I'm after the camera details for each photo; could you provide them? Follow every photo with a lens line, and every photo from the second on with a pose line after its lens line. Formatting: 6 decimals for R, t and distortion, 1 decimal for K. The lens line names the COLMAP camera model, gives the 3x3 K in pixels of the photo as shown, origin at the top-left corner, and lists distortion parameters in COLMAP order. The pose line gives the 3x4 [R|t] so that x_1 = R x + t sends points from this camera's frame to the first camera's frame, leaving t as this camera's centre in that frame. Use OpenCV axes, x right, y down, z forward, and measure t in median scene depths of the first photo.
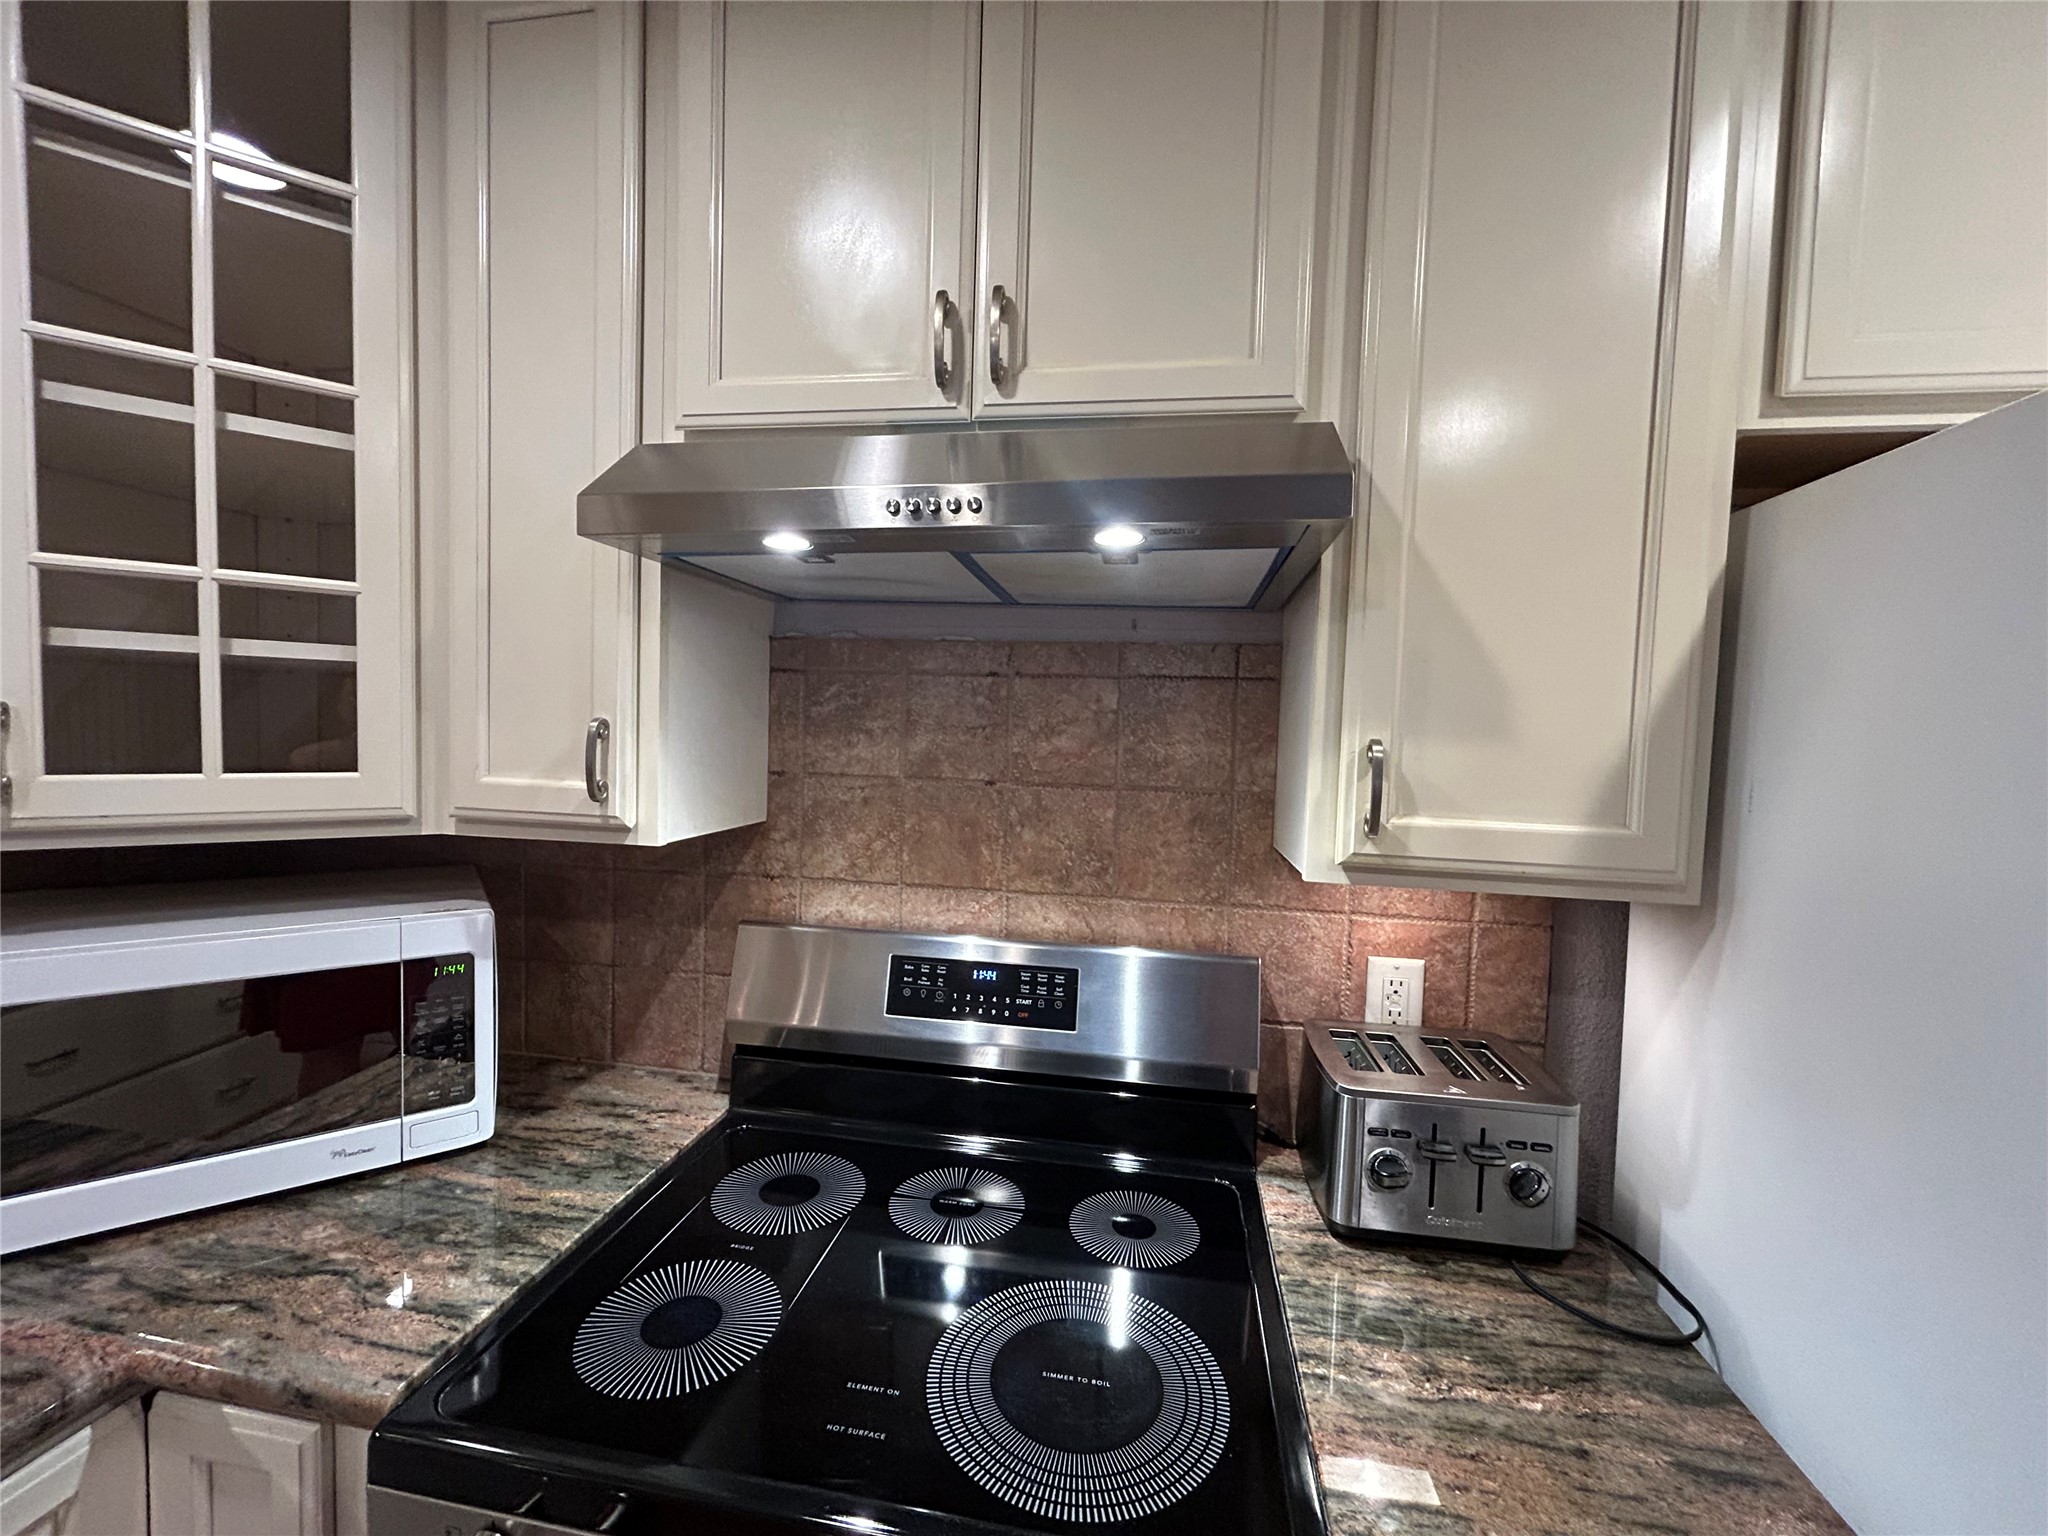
lens RADIAL K [[829.6, 0, 1018.3], [0, 829.6, 759.9], [0, 0, 1]] dist [-0.001145, 0.000785]
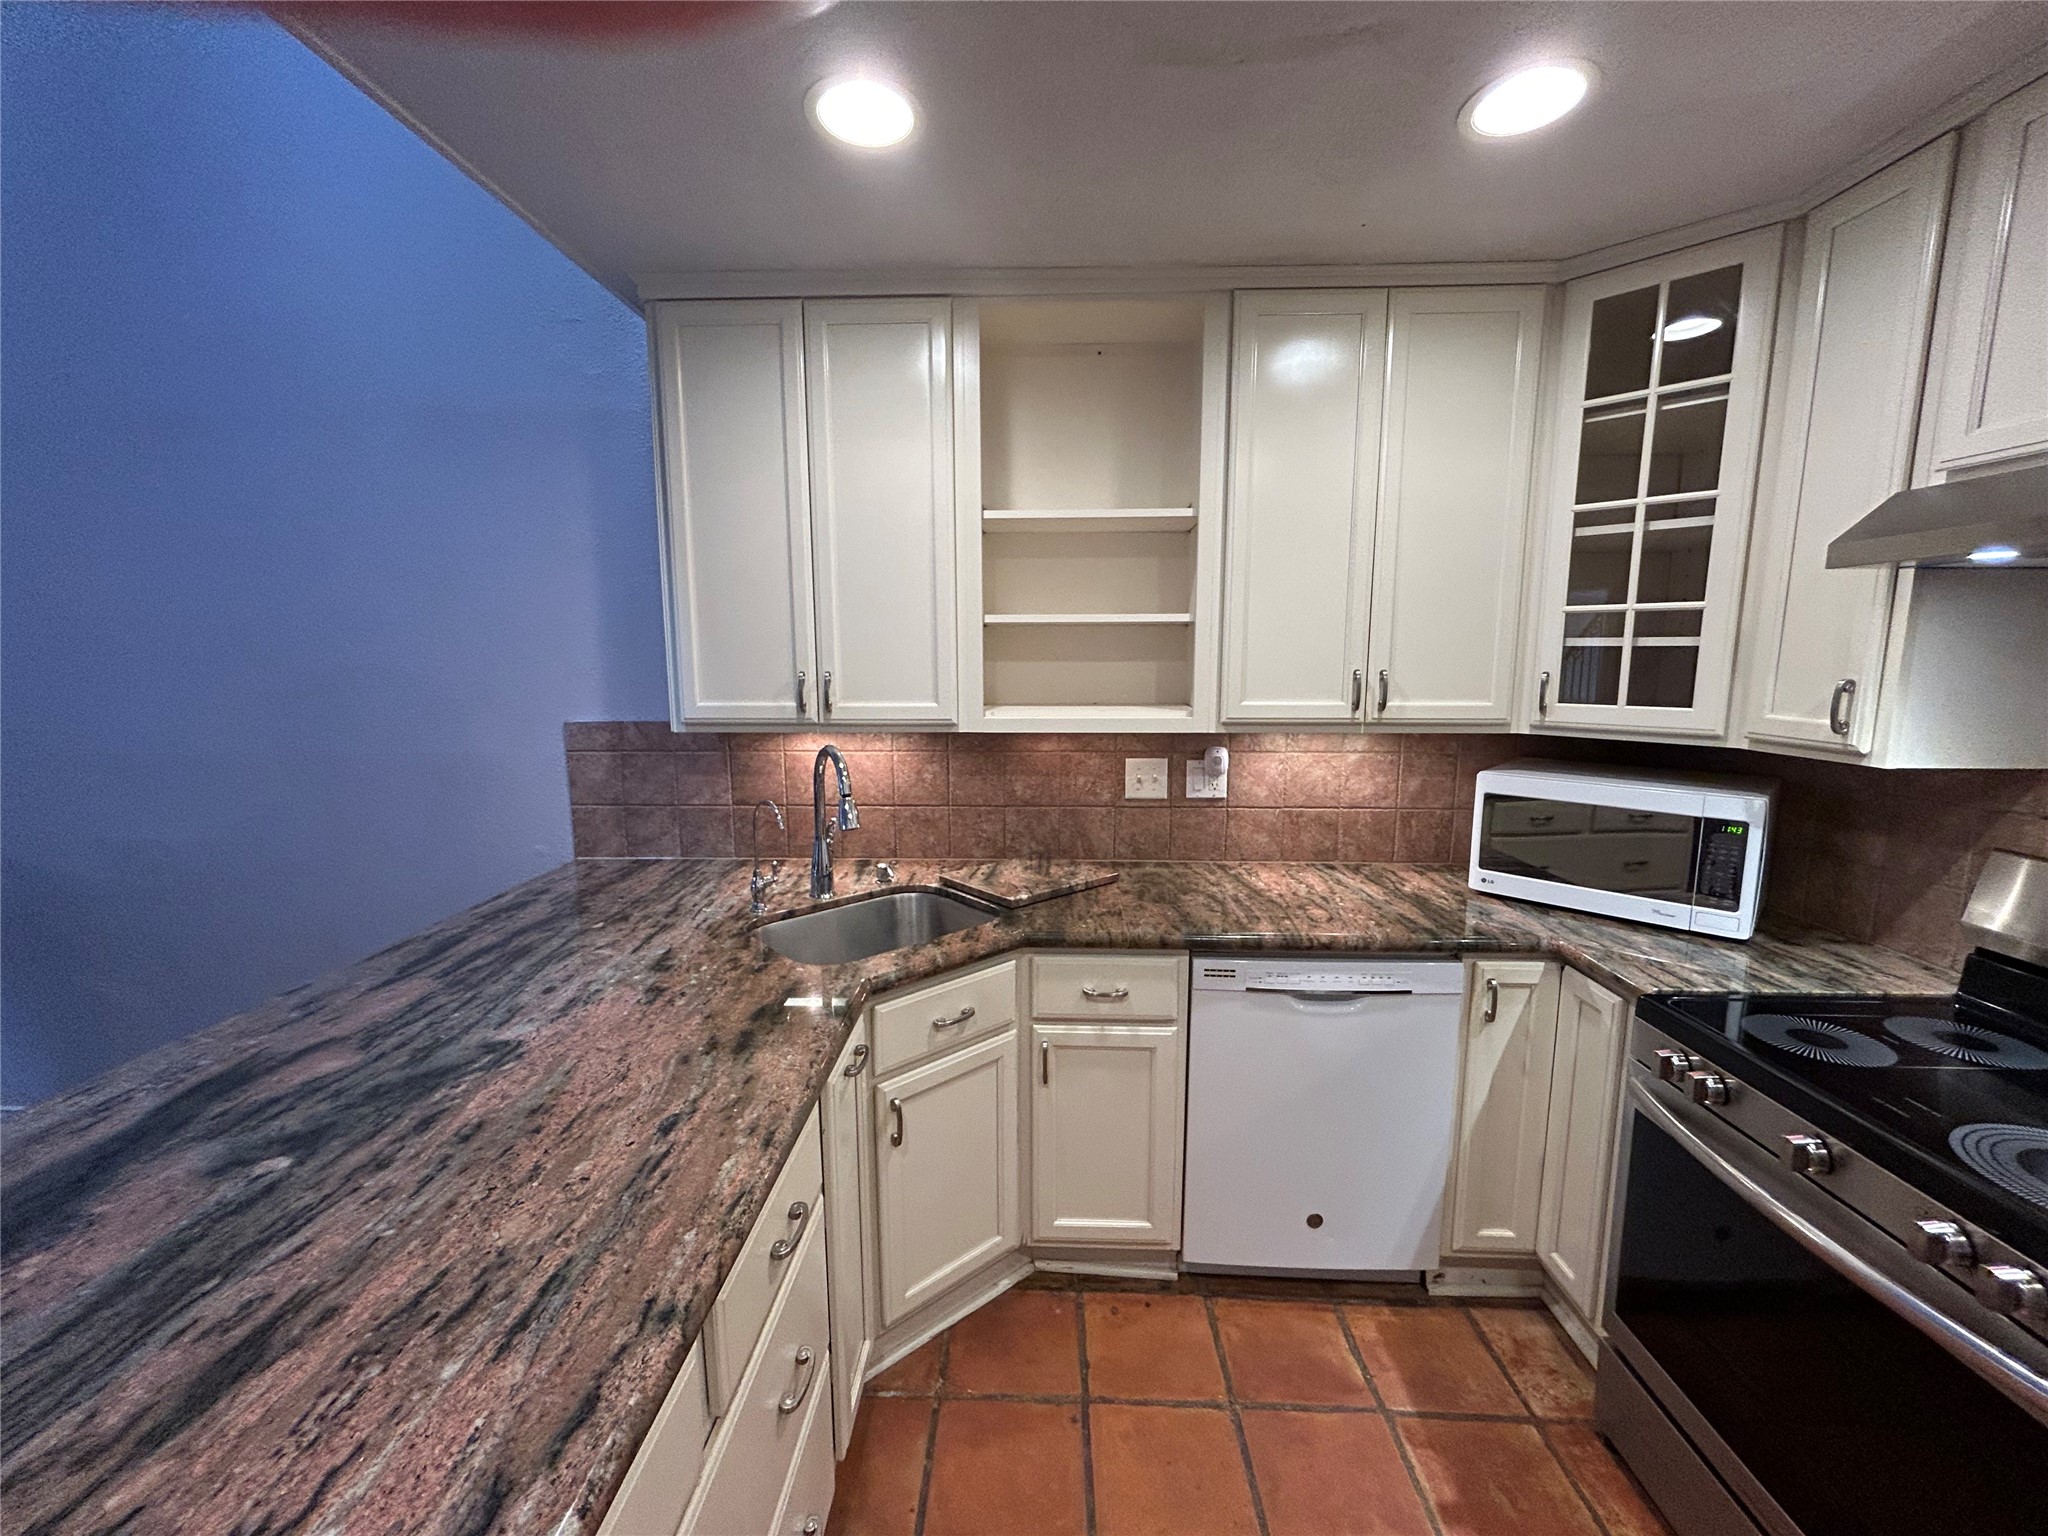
lens RADIAL K [[829.6, 0, 1007.1], [0, 829.6, 768.4], [0, 0, 1]] dist [-0.001145, 0.000785]
pose [[0.130534, 0.111287, -0.985178, 0.734313], [-0.040891, 0.993439, 0.106802, 0.011756], [0.990600, 0.026344, 0.134228, -0.656573]]
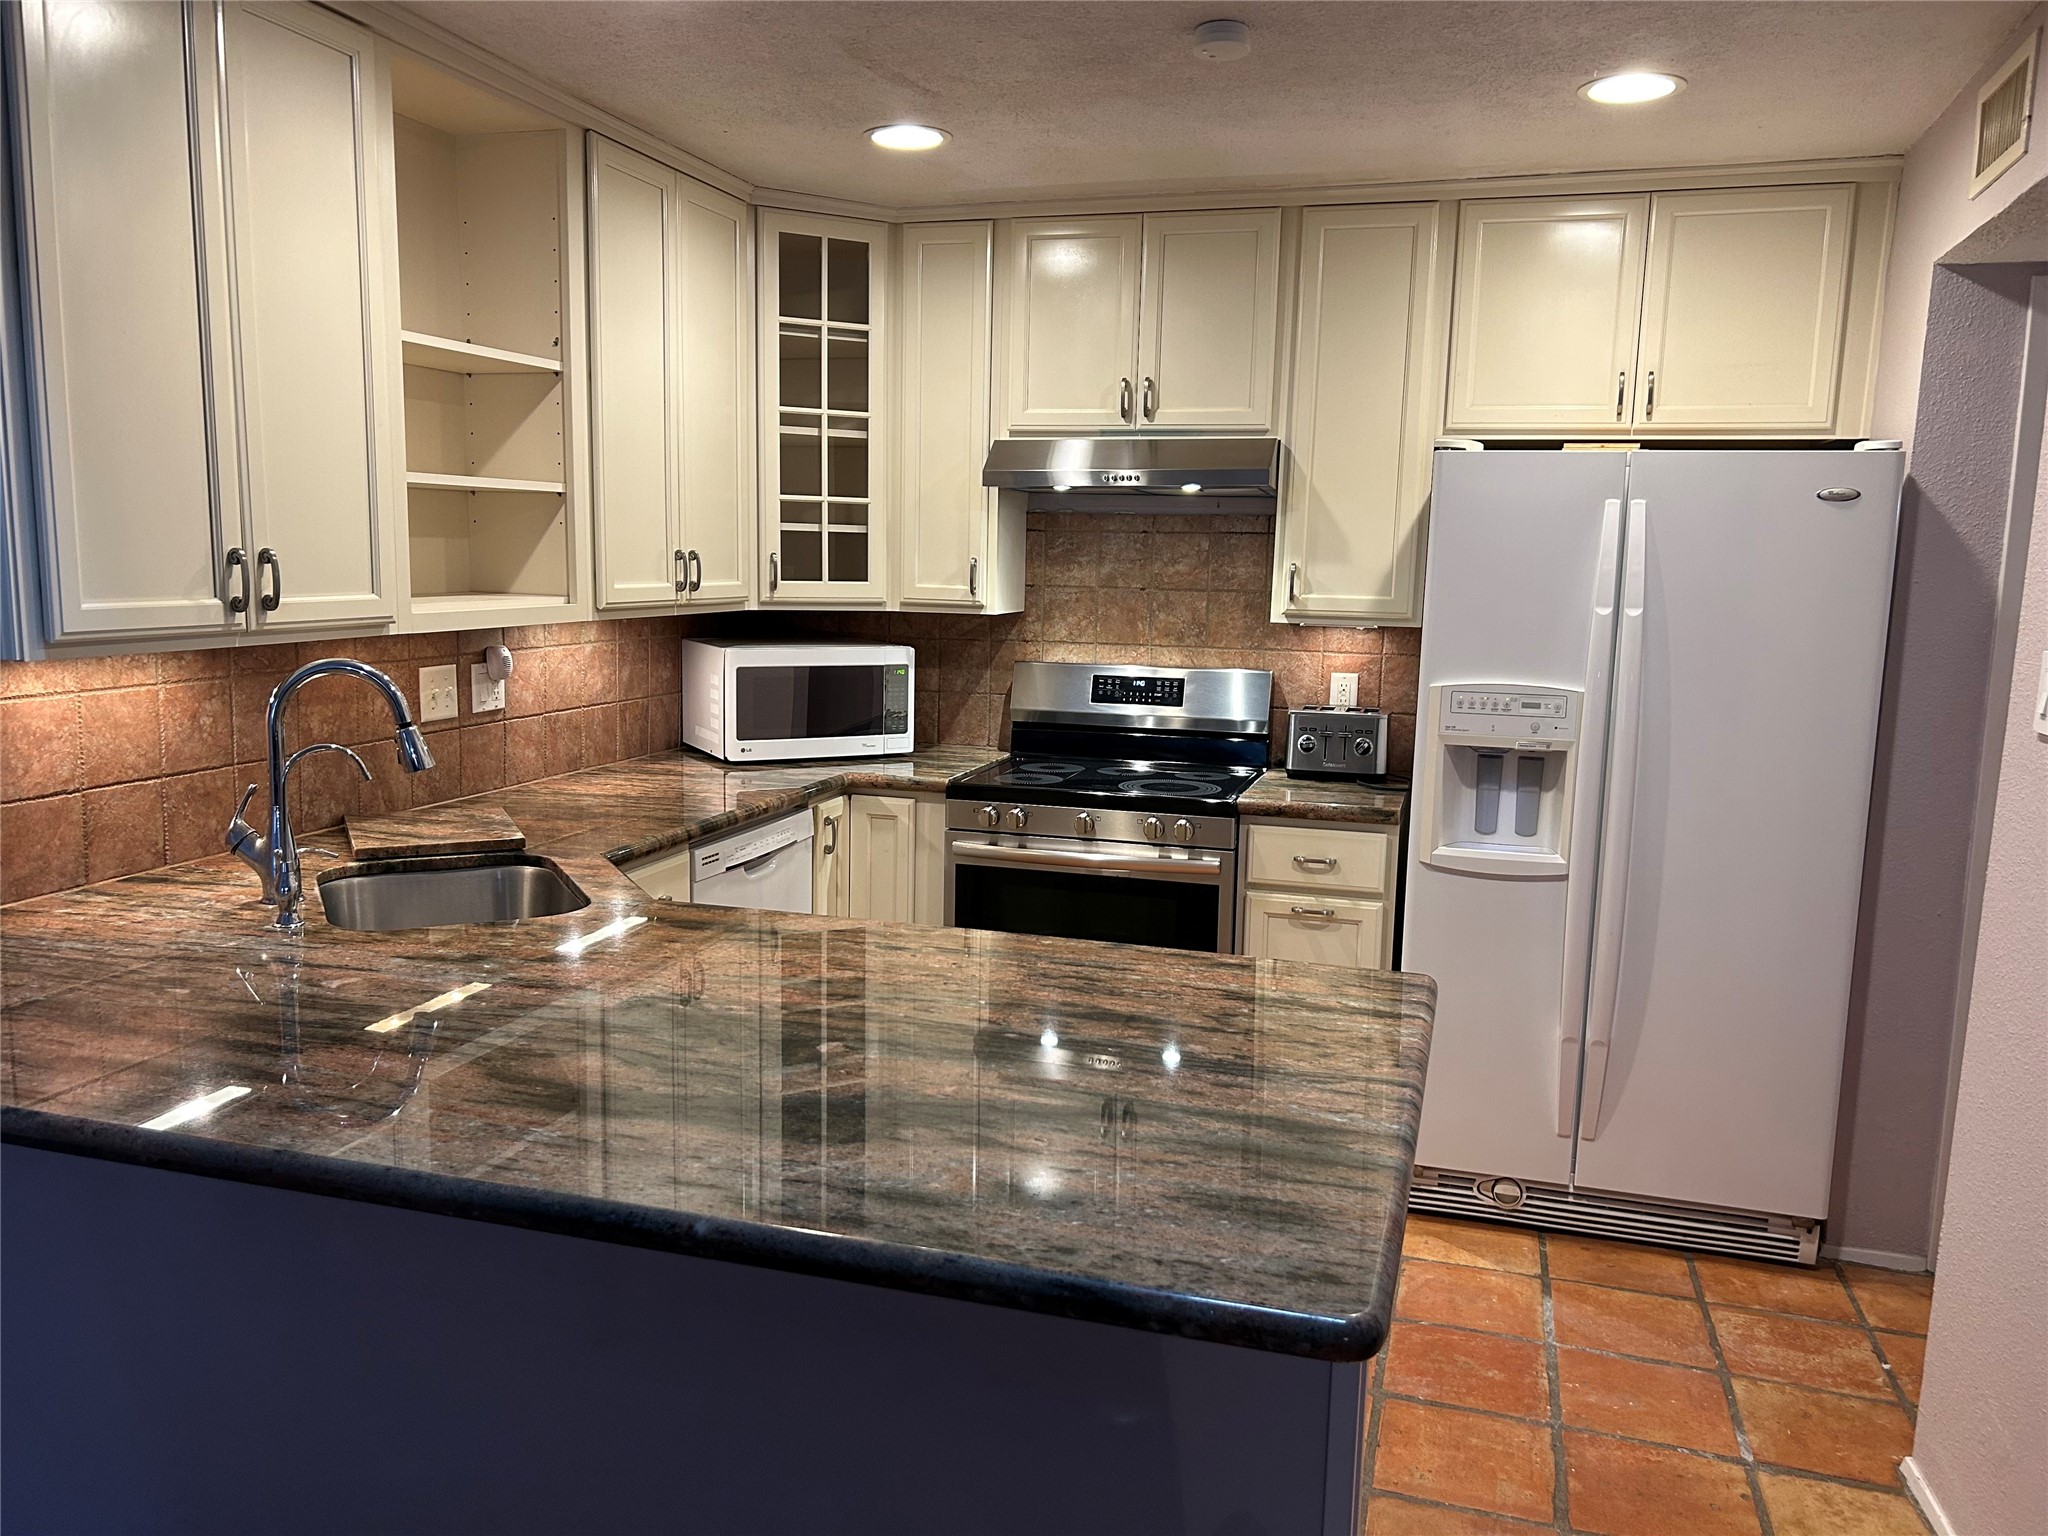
lens RADIAL K [[1590.6, 0, 992.7], [0, 1590.6, 812.7], [0, 0, 1]] dist [0.055804, -0.062549]
pose [[0.990851, 0.013254, -0.134310, 0.141422], [0.002448, 0.993237, 0.116078, 0.129950], [0.134940, -0.115345, 0.984117, -3.144283]]
